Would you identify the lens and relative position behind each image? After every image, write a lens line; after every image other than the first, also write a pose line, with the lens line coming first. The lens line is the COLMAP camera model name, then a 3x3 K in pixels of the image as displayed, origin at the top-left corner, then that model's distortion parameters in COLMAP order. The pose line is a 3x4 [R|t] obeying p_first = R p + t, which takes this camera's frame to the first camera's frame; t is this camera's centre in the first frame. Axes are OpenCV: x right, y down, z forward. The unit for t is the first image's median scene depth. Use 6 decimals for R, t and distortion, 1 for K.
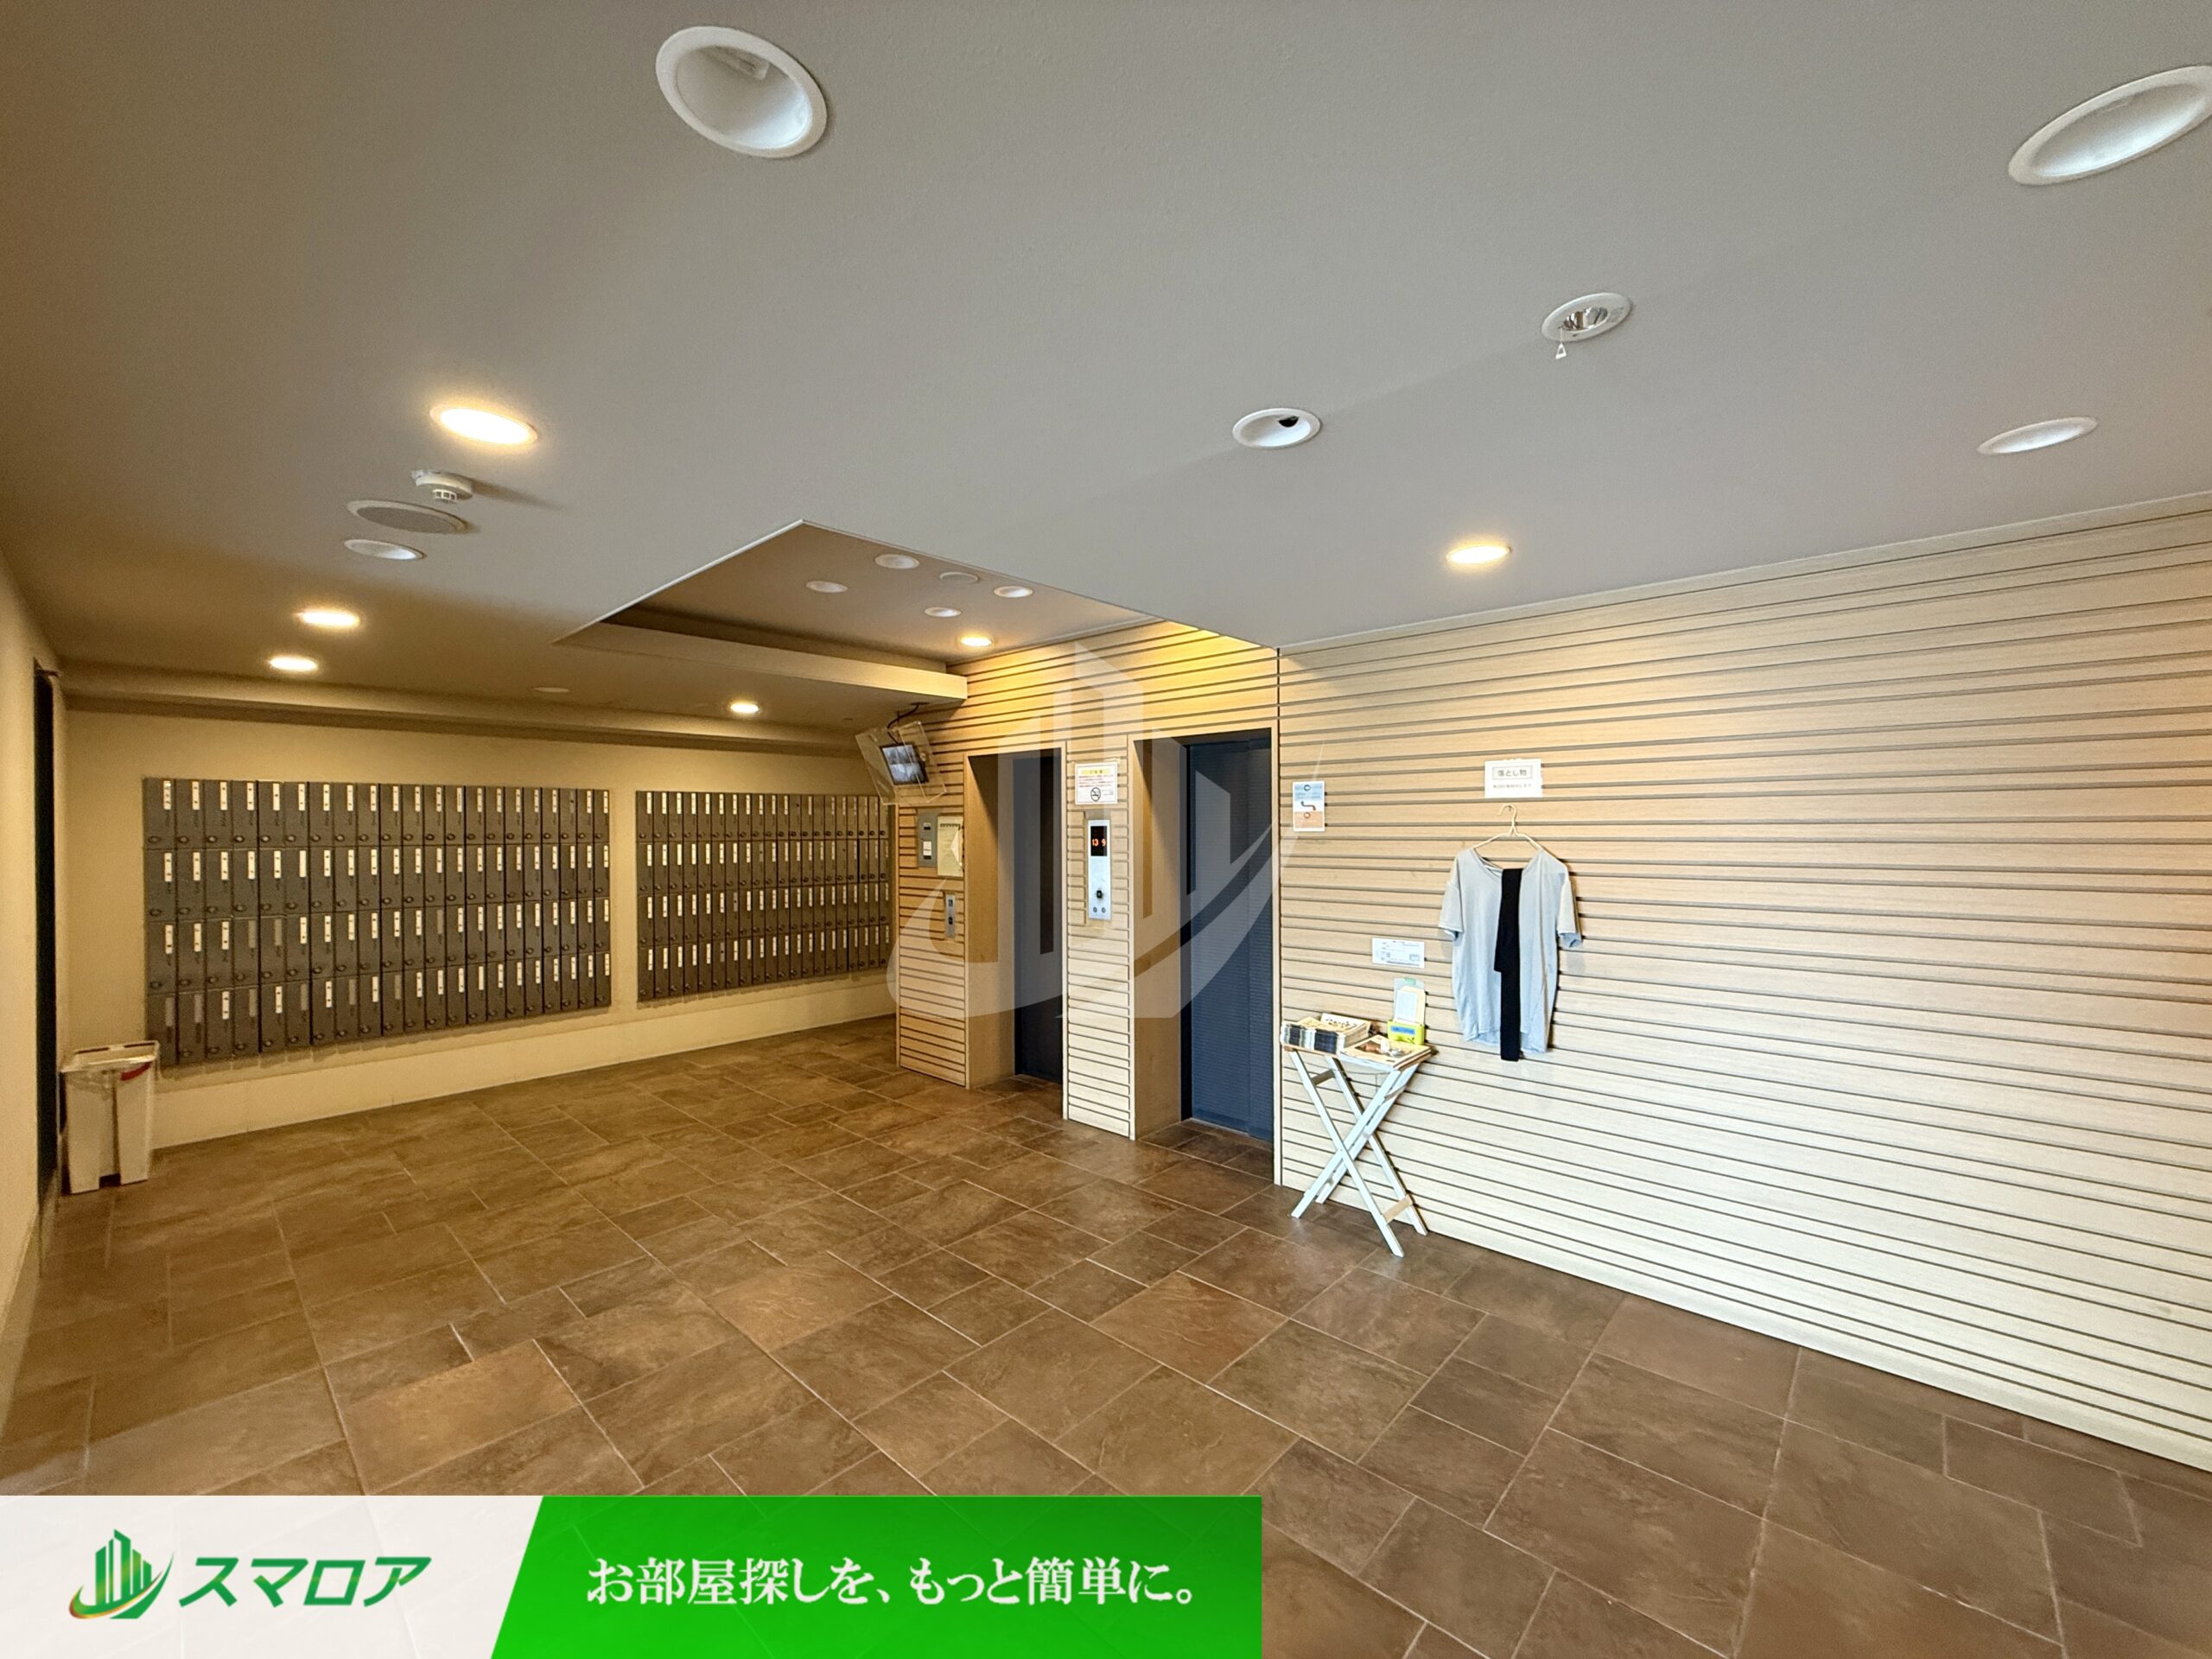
lens RADIAL K [[880.3, 0, 1103.1], [0, 880.3, 832.1], [0, 0, 1]] dist [0.000192, 0.000003]
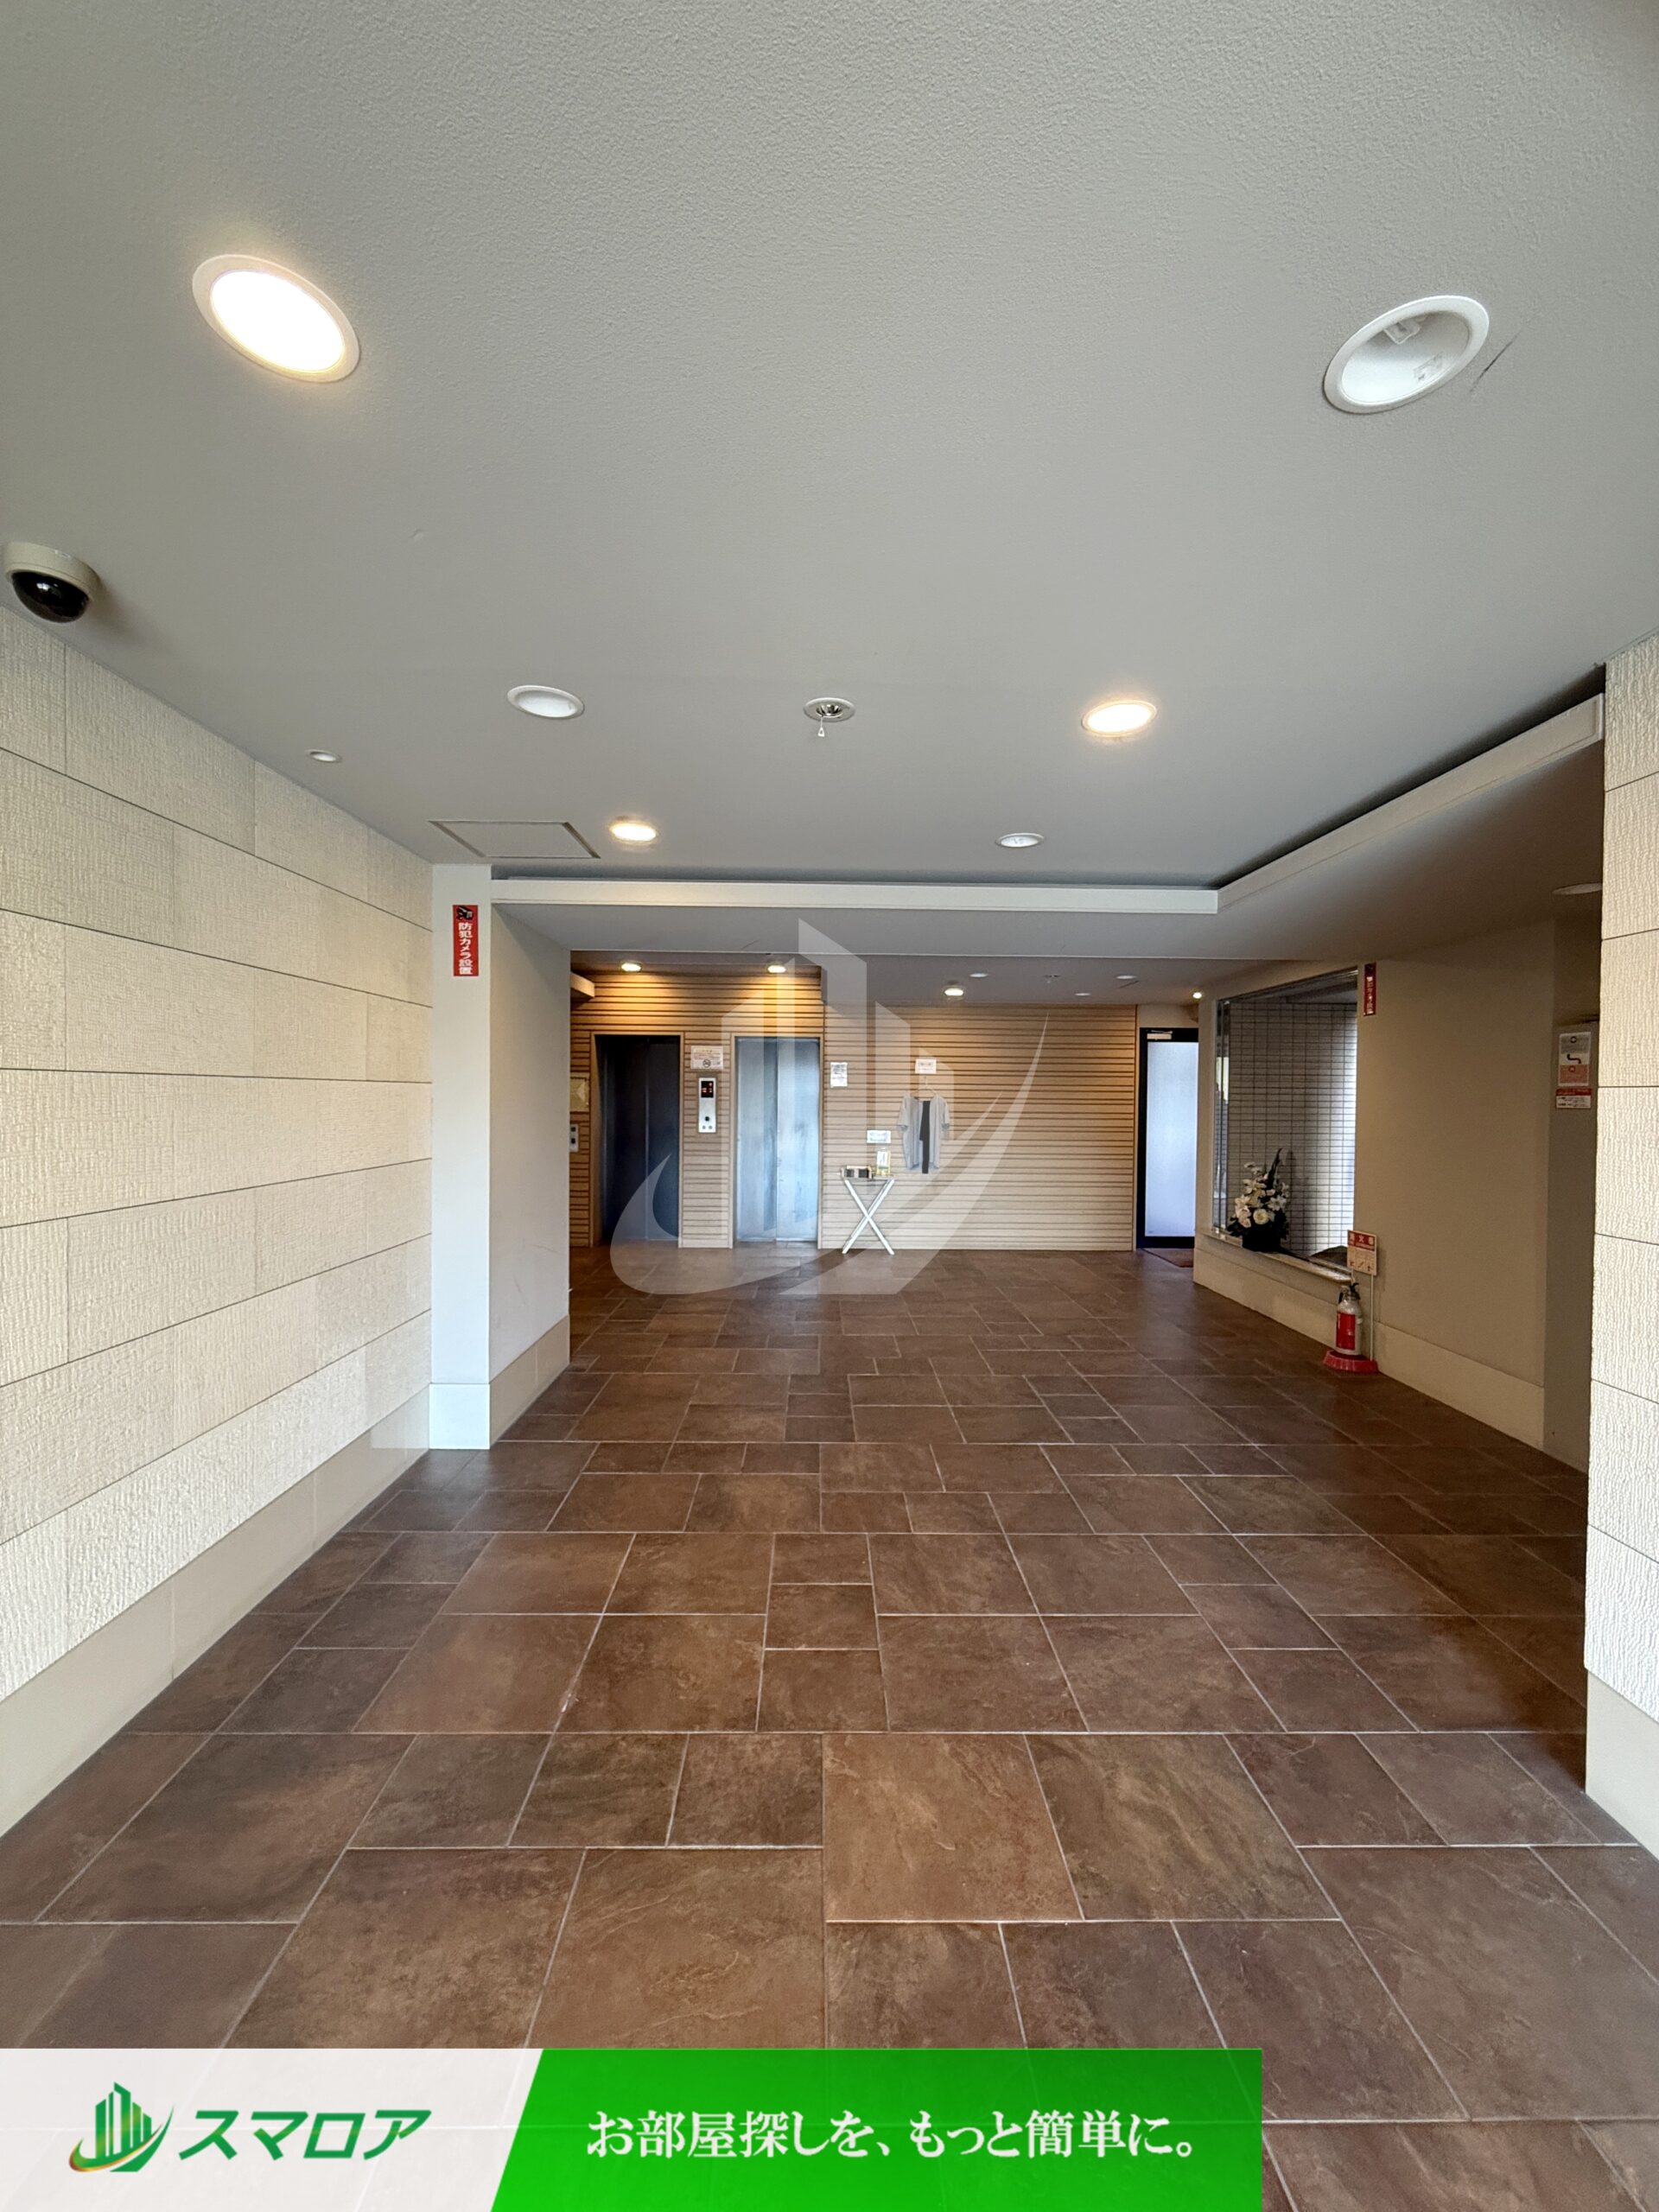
lens RADIAL K [[880.3, 0, 831.1], [0, 880.3, 1105.4], [0, 0, 1]] dist [0.000192, 0.000003]
pose [[0.722799, 0.003717, 0.691049, -1.099357], [-0.011520, 0.999911, 0.006671, 0.029083], [-0.690963, -0.012782, 0.722778, -0.494510]]
